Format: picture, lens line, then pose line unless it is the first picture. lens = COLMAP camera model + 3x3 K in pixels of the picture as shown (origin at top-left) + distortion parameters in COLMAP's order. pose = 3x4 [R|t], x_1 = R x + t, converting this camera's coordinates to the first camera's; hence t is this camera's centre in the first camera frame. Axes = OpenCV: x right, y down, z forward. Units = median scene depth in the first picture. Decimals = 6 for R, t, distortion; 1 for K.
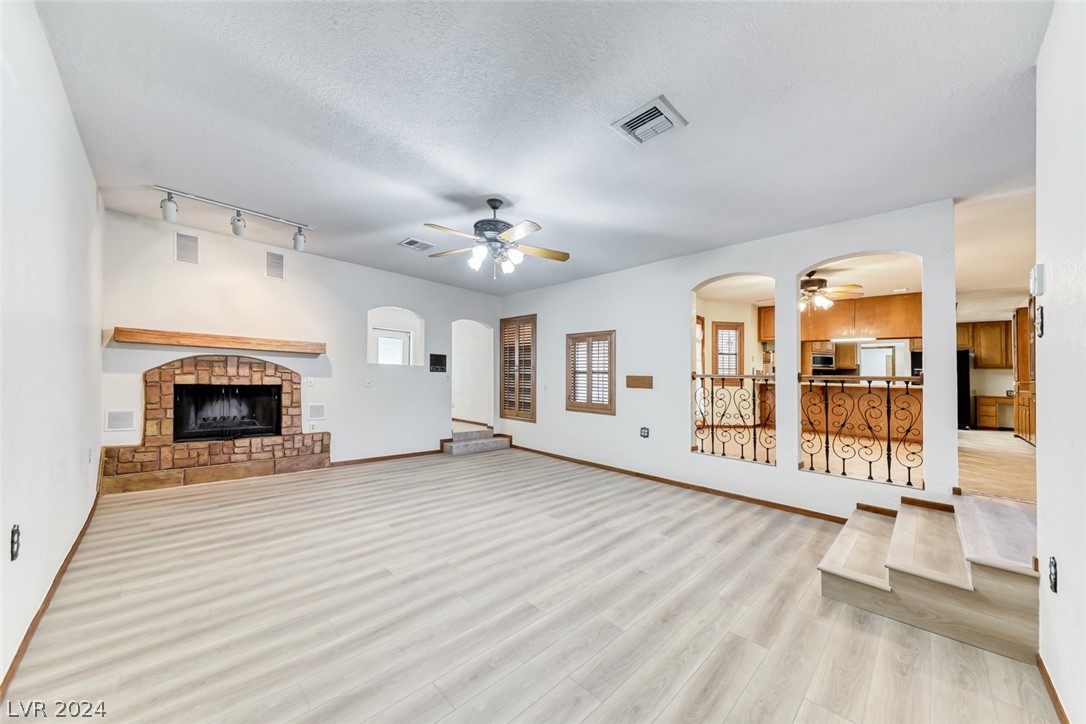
lens RADIAL K [[373.1, 0, 530.2], [0, 373.1, 366.2], [0, 0, 1]] dist [0.017912, 0.000005]
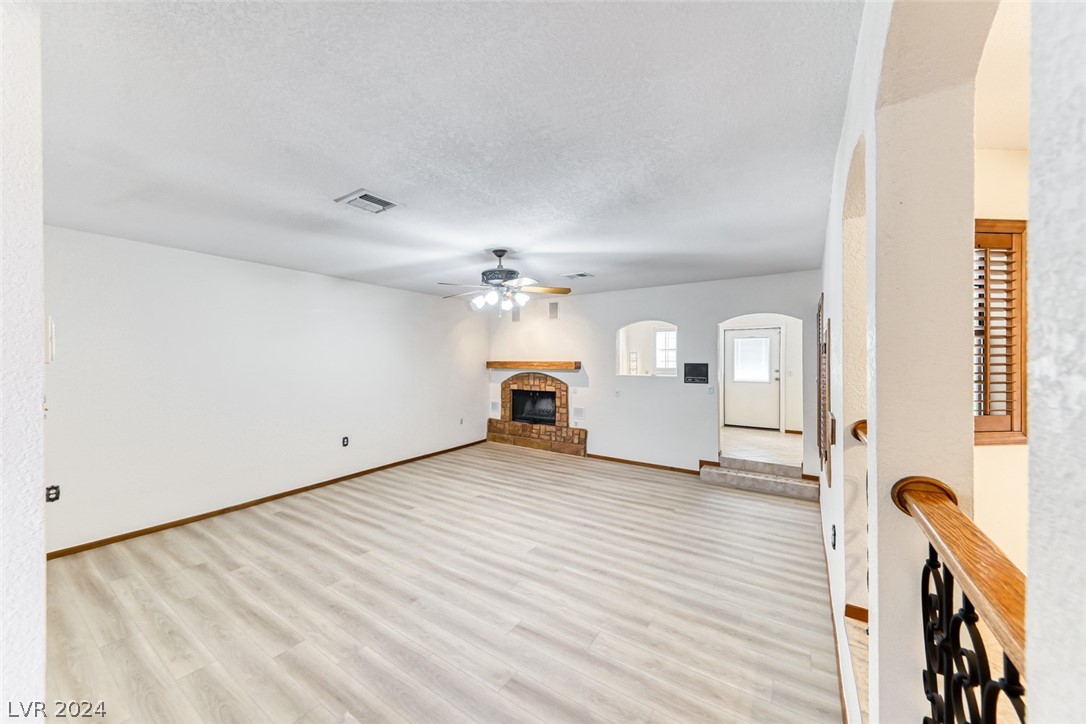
lens RADIAL K [[373.1, 0, 530.2], [0, 373.1, 366.2], [0, 0, 1]] dist [0.017912, 0.000005]
pose [[0.239306, -0.006496, -0.970923, 0.844075], [0.032998, 0.999454, 0.001446, -0.063872], [0.970383, -0.032385, 0.239389, 0.647974]]
